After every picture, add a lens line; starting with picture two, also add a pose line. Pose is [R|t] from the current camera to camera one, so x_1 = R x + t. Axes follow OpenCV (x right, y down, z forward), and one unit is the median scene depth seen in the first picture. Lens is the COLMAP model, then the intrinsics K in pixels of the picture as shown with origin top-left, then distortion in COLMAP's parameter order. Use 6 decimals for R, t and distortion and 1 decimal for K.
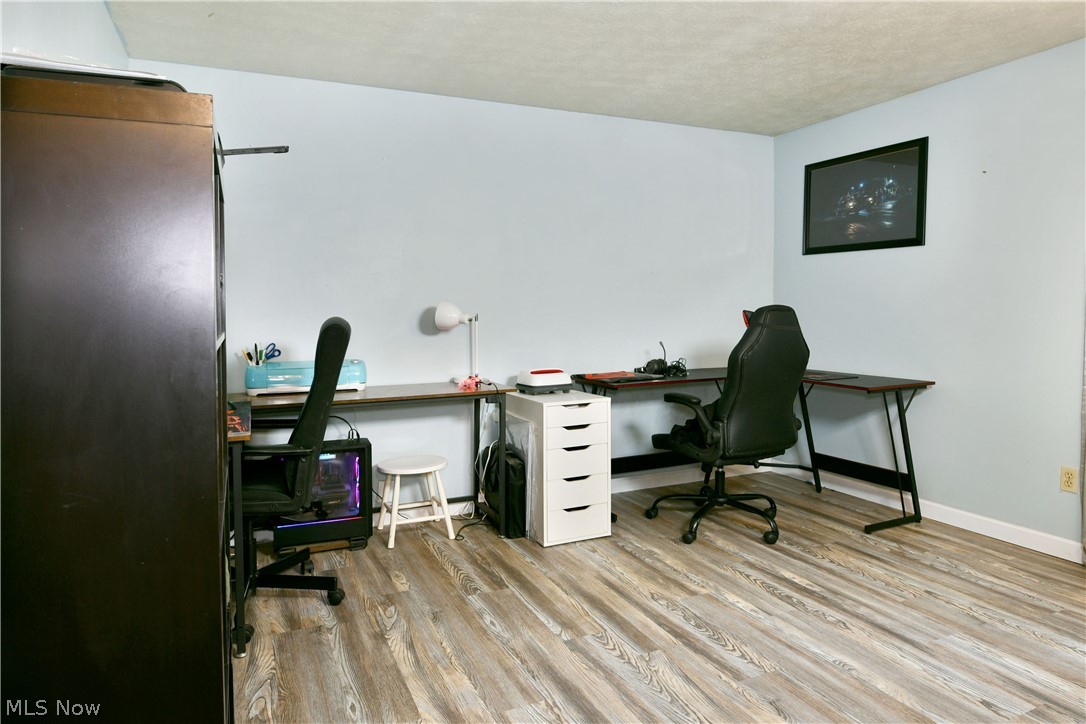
lens RADIAL K [[660.2, 0, 542.2], [0, 660.2, 339.5], [0, 0, 1]] dist [-0.010895, -0.004571]
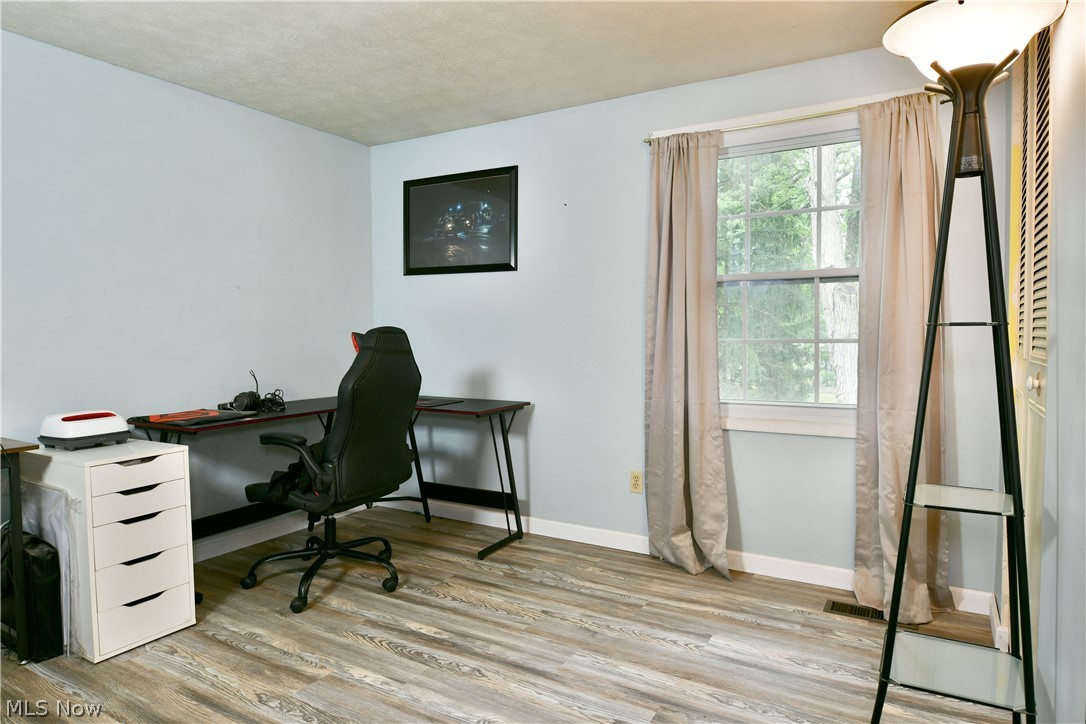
lens RADIAL K [[660.7, 0, 516.3], [0, 660.7, 380.8], [0, 0, 1]] dist [-0.020162, -0.002378]
pose [[0.837996, -0.034734, 0.544570, 0.010741], [0.021933, 0.999310, 0.029987, -0.001708], [-0.545236, -0.013184, 0.838179, 0.157459]]
